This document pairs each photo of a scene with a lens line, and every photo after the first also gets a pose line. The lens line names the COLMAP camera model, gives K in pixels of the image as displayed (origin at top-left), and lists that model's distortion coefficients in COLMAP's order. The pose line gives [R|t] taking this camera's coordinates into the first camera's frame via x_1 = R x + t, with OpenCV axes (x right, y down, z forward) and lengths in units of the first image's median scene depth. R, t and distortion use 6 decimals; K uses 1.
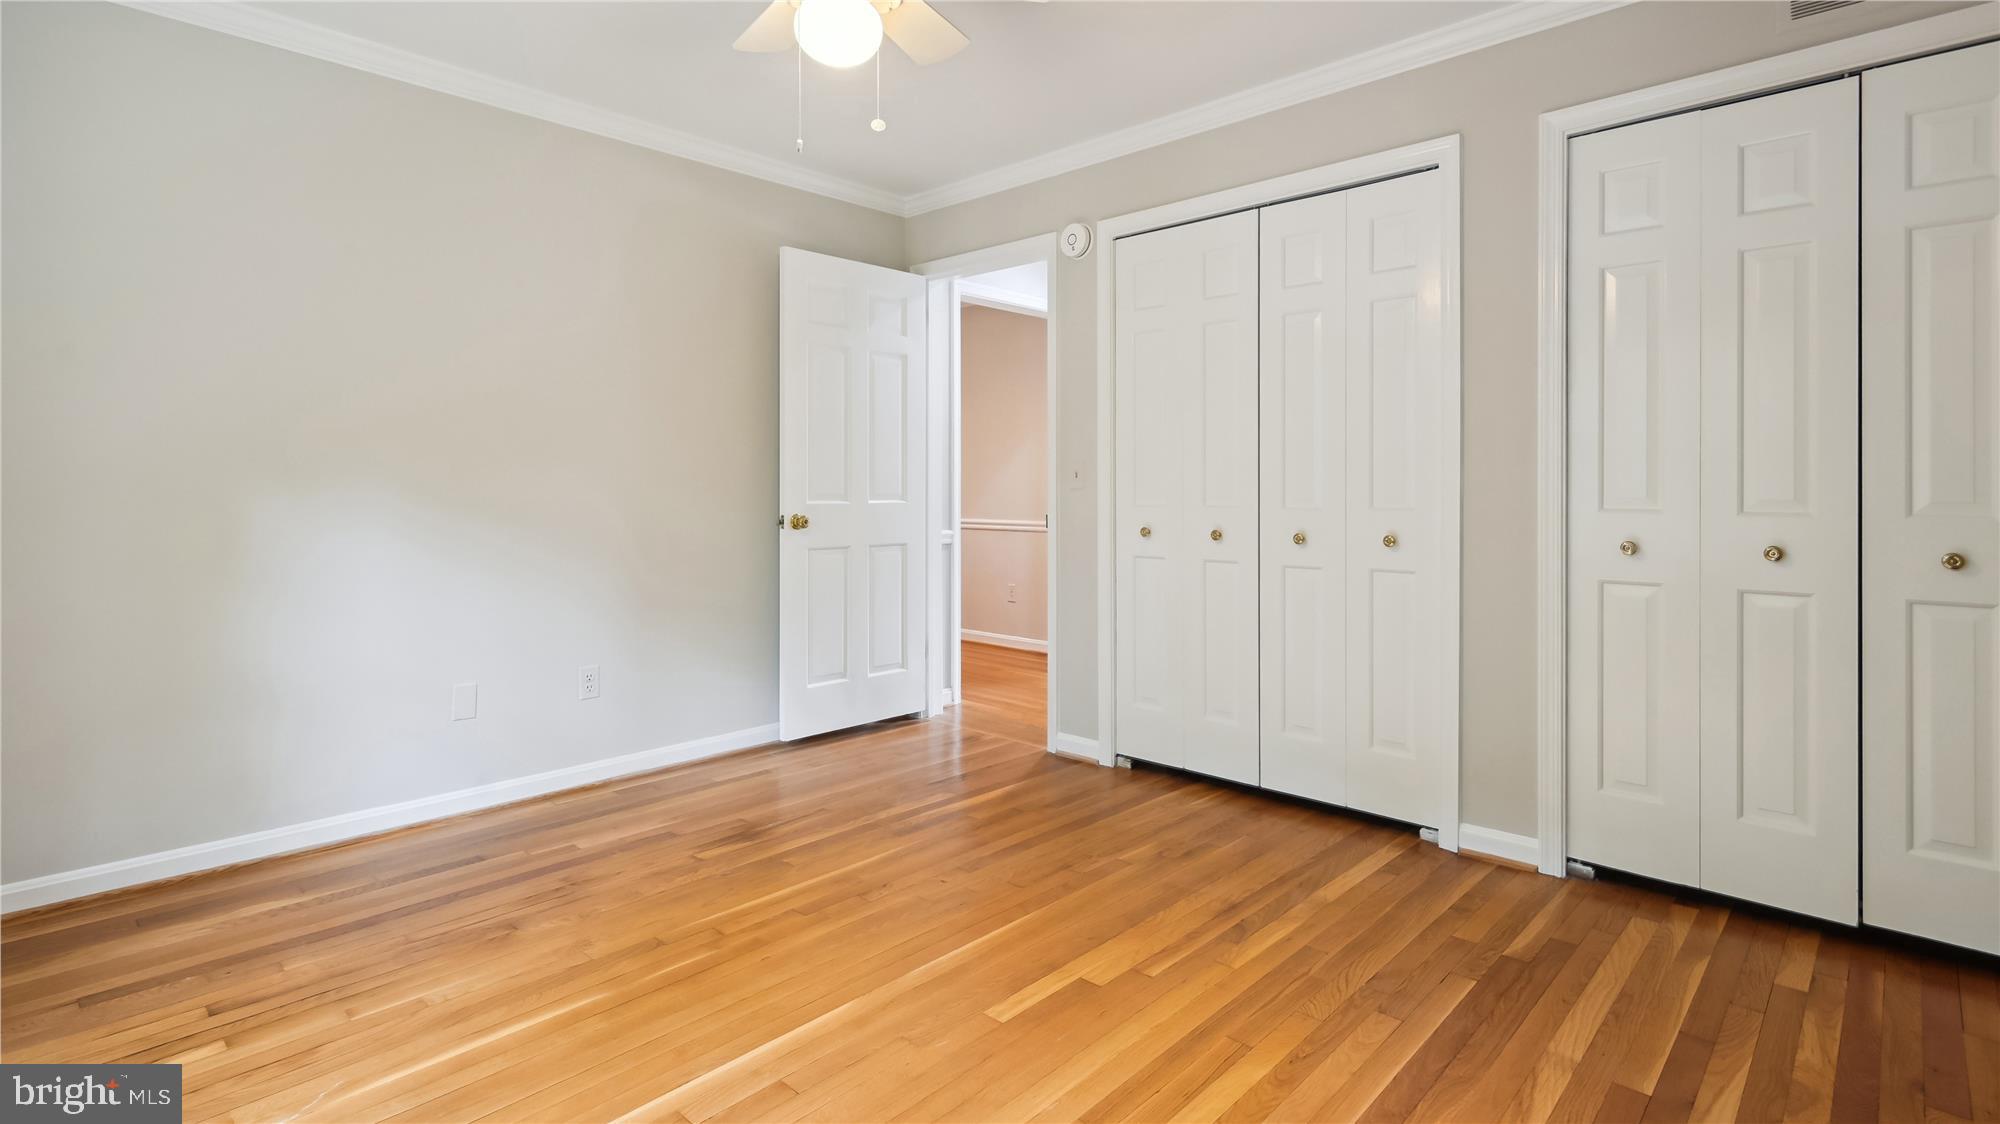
lens RADIAL K [[957.7, 0, 998.5], [0, 957.7, 485.6], [0, 0, 1]] dist [-0.000884, -0.000098]
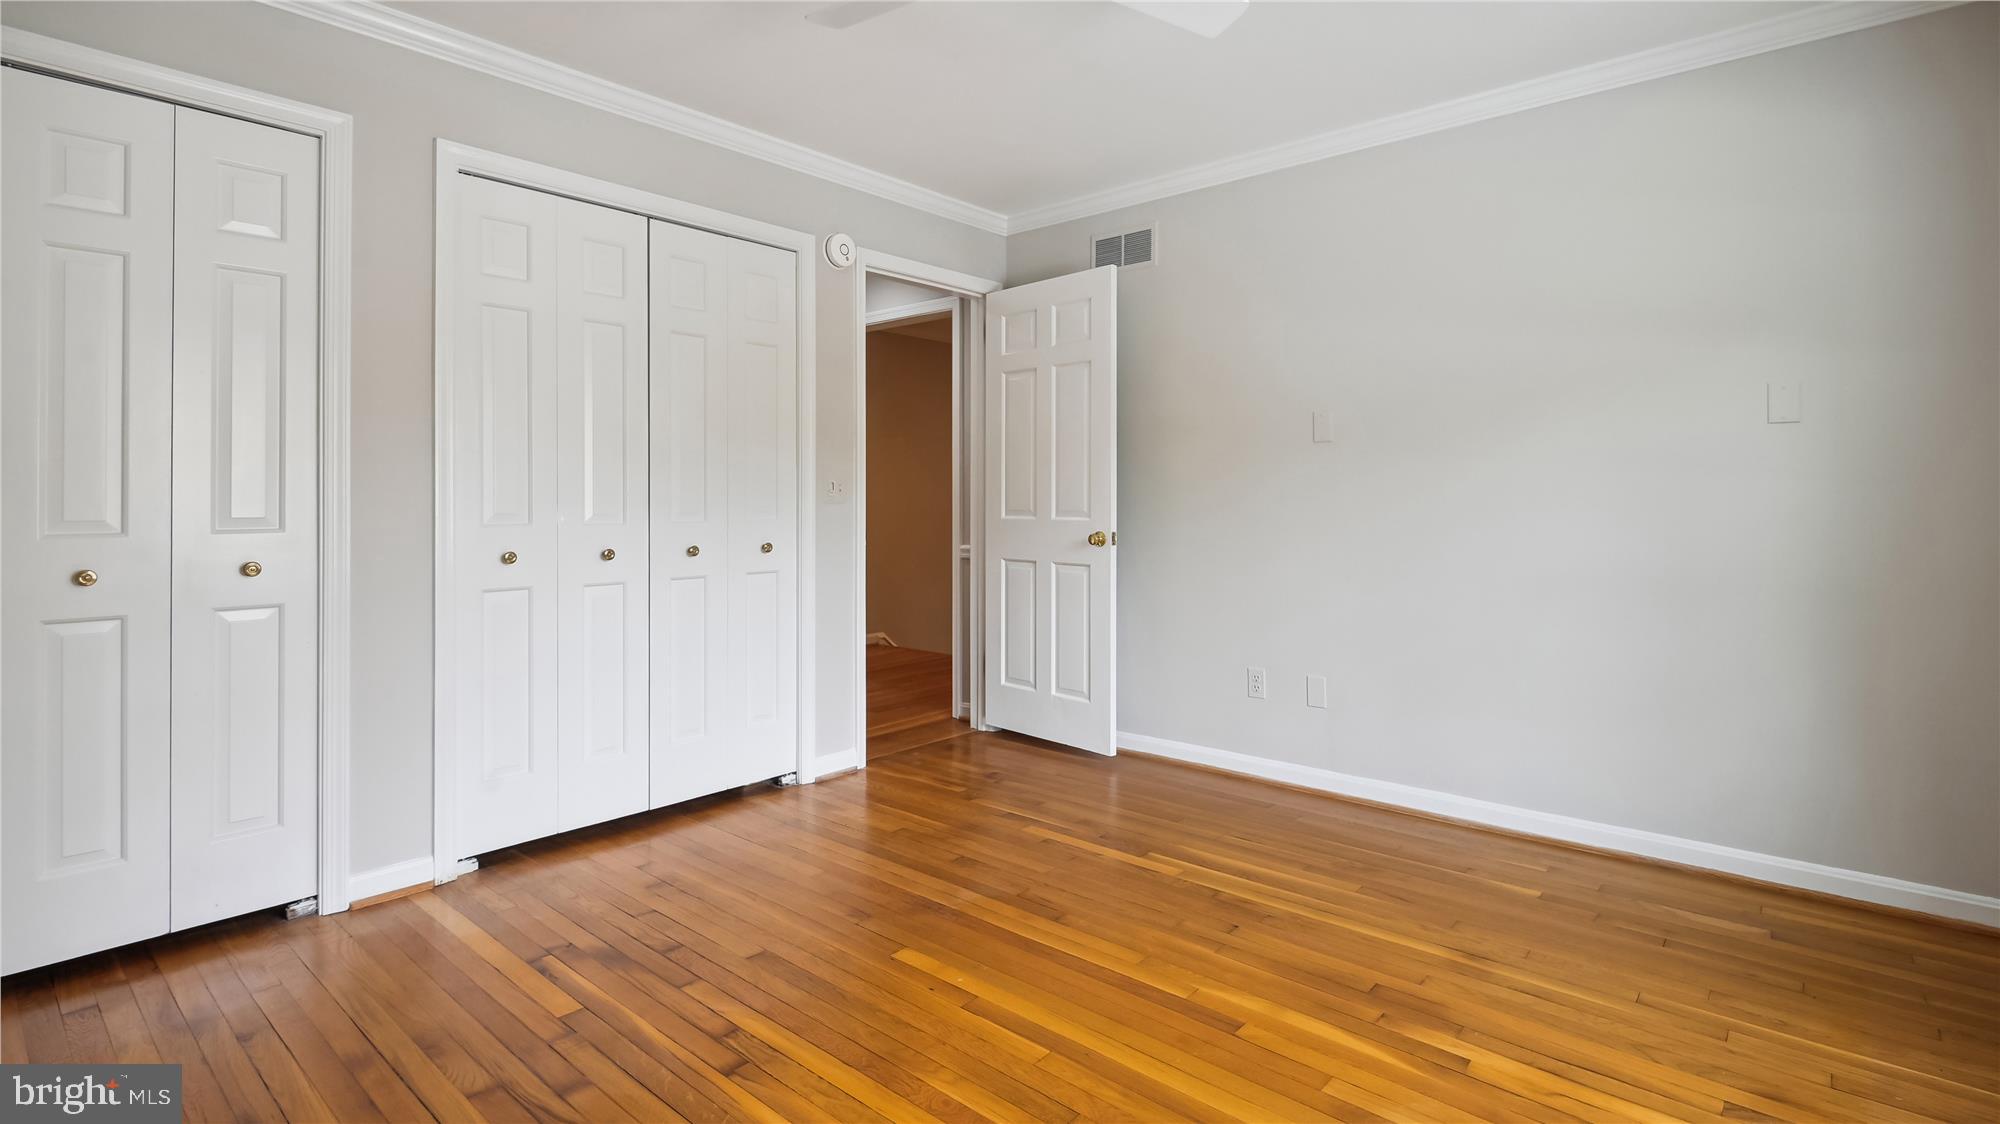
lens RADIAL K [[957.7, 0, 998.5], [0, 957.7, 485.6], [0, 0, 1]] dist [-0.000884, -0.000098]
pose [[-0.035358, 0.015222, 0.999259, -0.649415], [0.001194, 0.999884, -0.015190, -0.000162], [-0.999374, 0.000656, -0.035372, 0.611969]]
